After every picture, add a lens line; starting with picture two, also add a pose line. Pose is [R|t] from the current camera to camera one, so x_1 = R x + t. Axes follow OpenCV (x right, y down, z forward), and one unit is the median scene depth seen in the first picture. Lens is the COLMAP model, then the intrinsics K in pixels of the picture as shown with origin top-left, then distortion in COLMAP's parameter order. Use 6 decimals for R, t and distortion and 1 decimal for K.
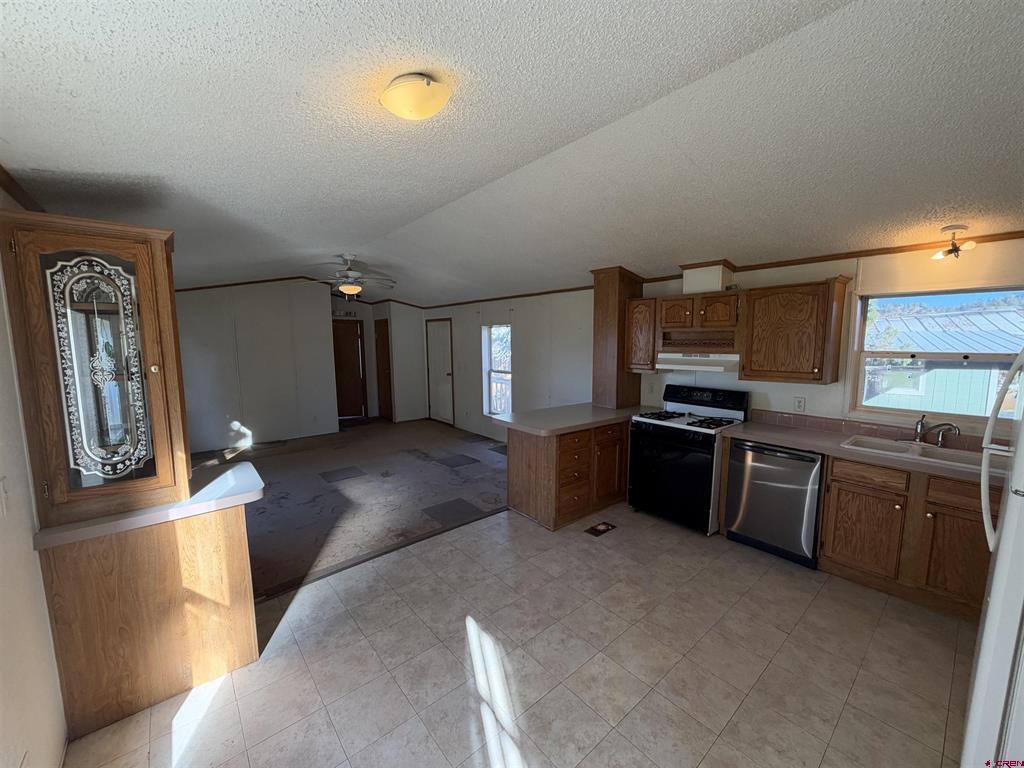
lens RADIAL K [[406.0, 0, 510.5], [0, 406.0, 383.6], [0, 0, 1]] dist [-0.001901, 0.001341]
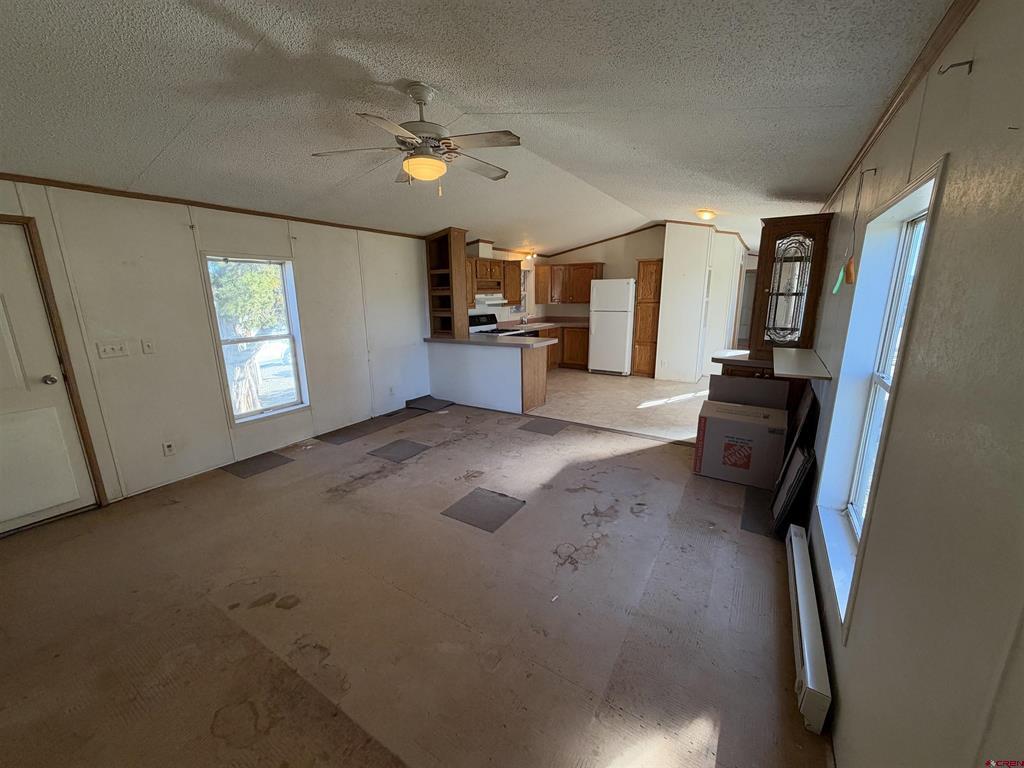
lens RADIAL K [[406.0, 0, 507.0], [0, 406.0, 384.4], [0, 0, 1]] dist [-0.001901, 0.001341]
pose [[-0.308377, -0.202782, 0.929399, -1.128902], [0.118203, 0.961274, 0.248957, -0.112443], [-0.943892, 0.186631, -0.272465, 1.320348]]
